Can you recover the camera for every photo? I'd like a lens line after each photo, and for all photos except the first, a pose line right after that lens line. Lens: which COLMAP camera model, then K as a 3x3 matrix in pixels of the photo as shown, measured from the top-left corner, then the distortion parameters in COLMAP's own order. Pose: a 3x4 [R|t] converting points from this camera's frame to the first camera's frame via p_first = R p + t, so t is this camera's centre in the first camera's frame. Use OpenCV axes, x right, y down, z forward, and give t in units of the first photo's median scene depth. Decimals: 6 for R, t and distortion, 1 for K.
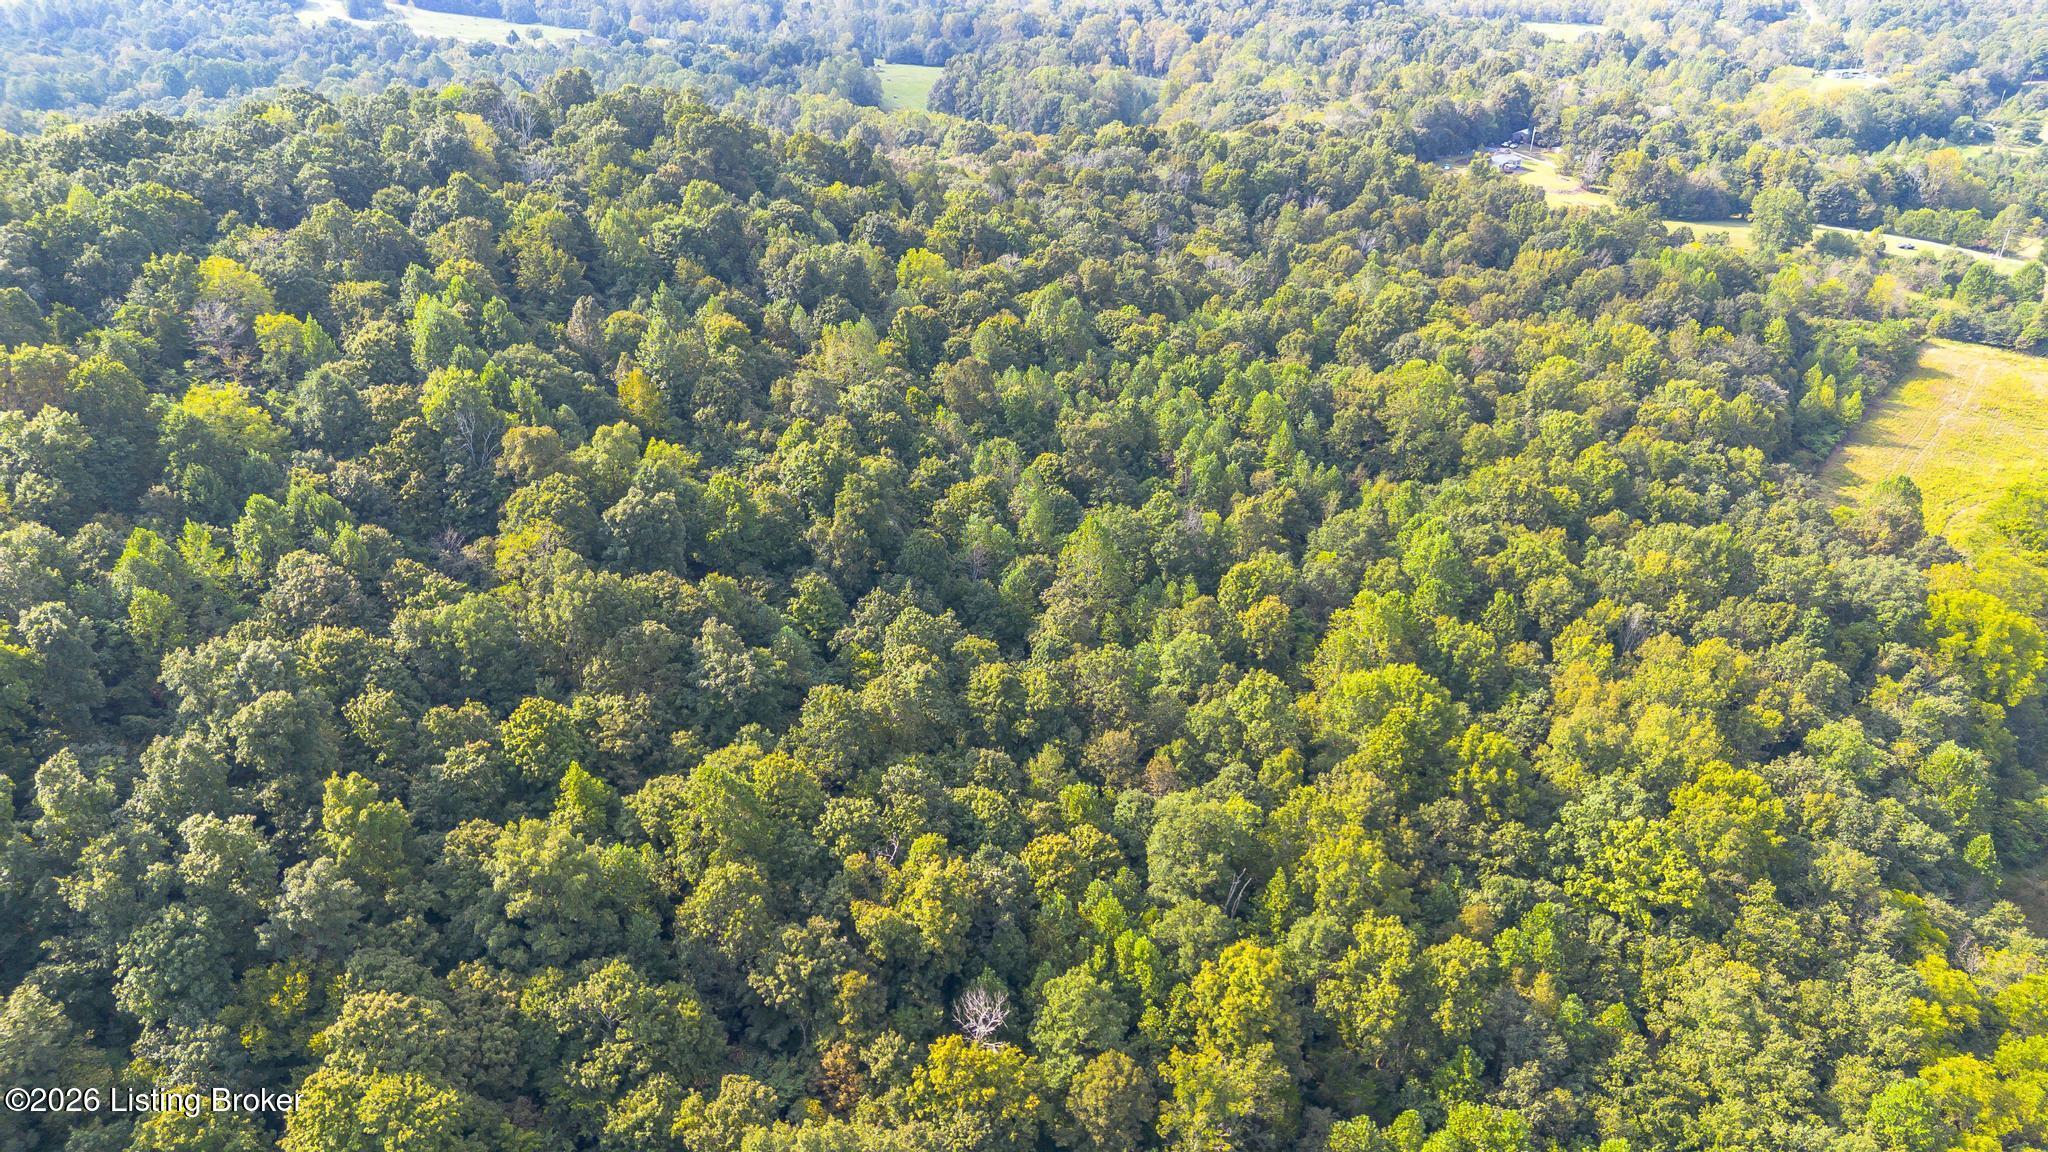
lens RADIAL K [[1417.1, 0, 1023.1], [0, 1417.1, 564.9], [0, 0, 1]] dist [0.091519, -0.126269]
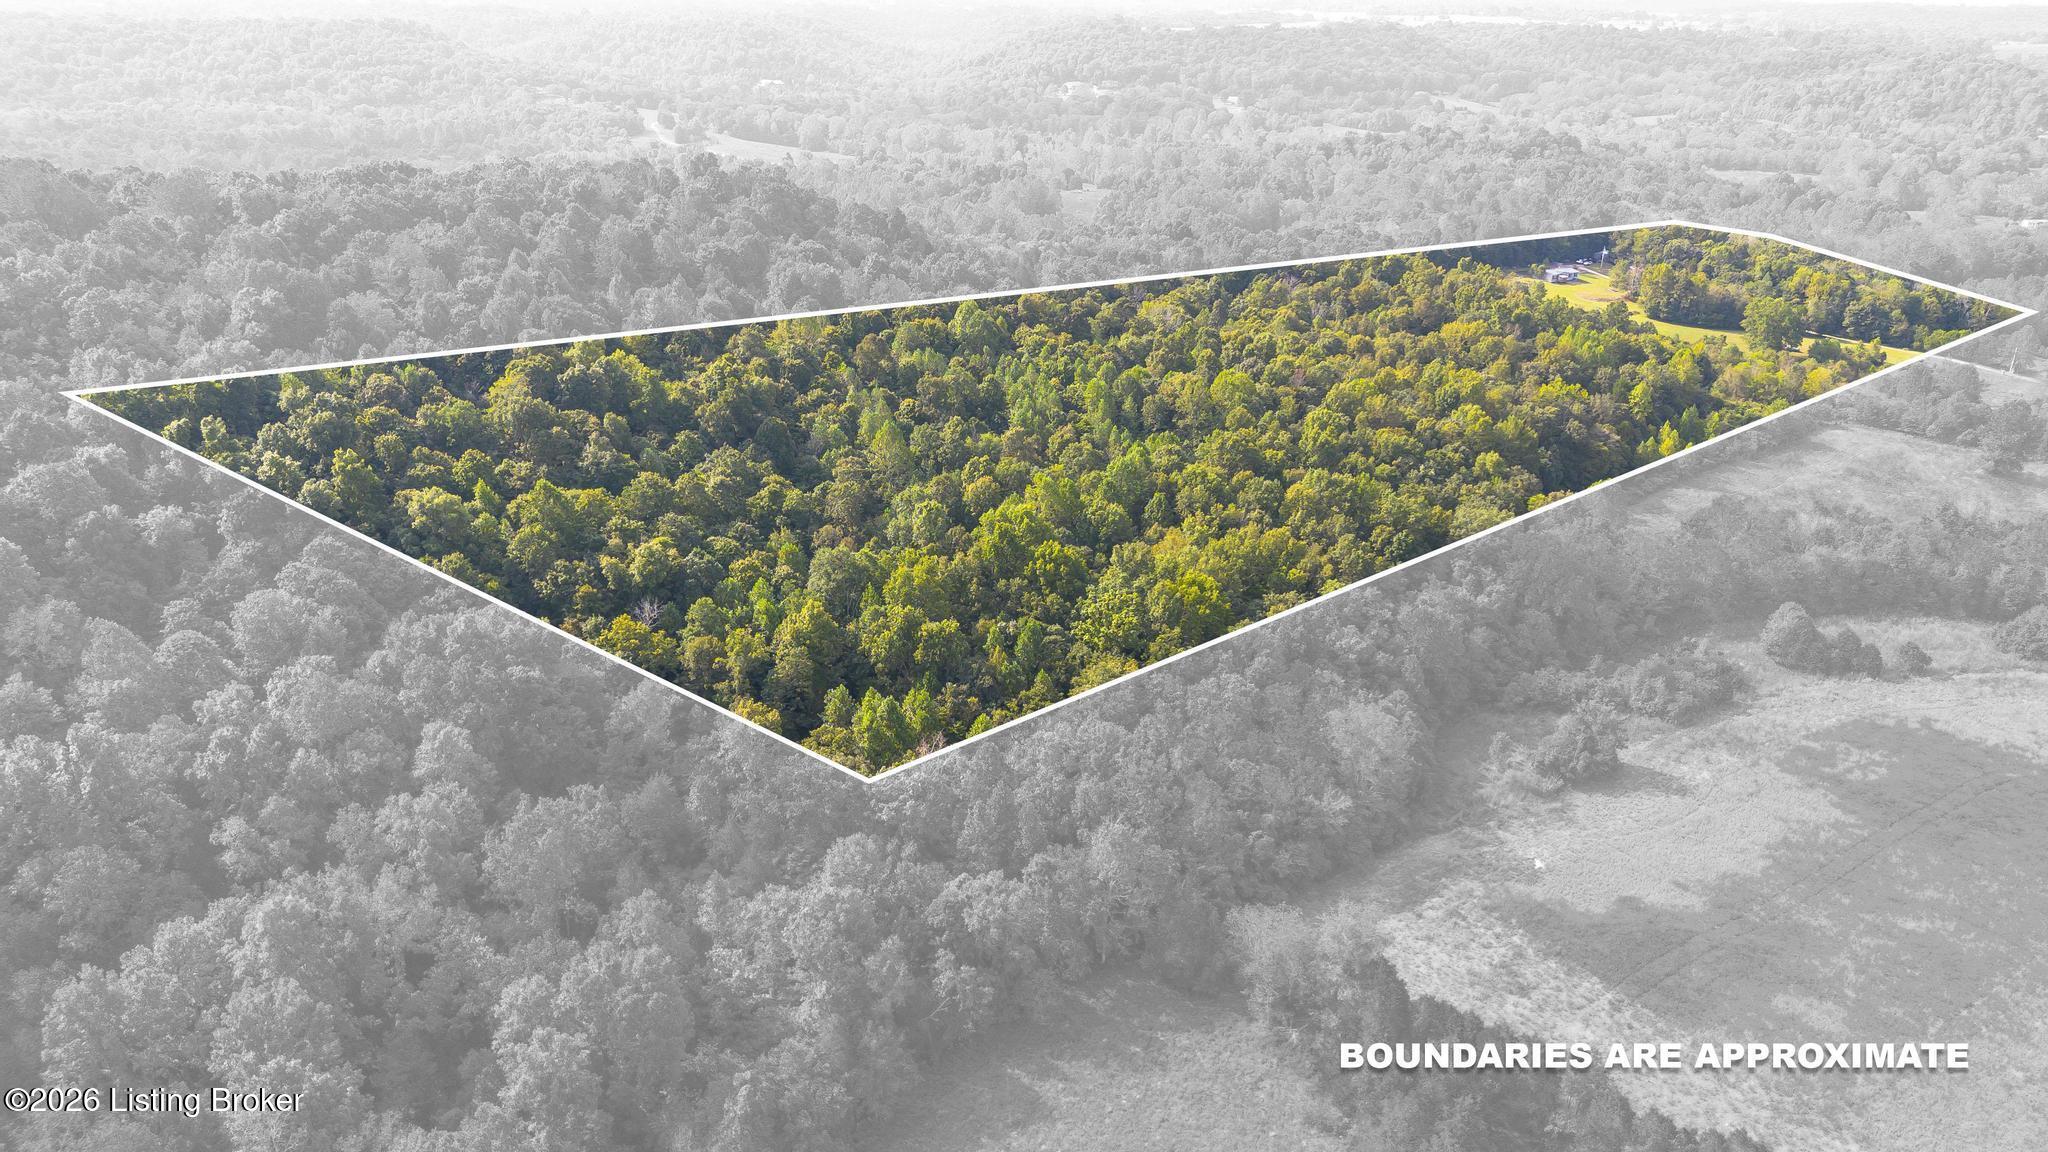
lens RADIAL K [[1417.1, 0, 1023.1], [0, 1417.1, 564.9], [0, 0, 1]] dist [0.091519, -0.126269]
pose [[0.975439, 0.082120, -0.204390, 0.483118], [-0.100774, 0.991476, -0.082584, 0.215969], [0.195866, 0.101153, 0.975400, -0.407581]]
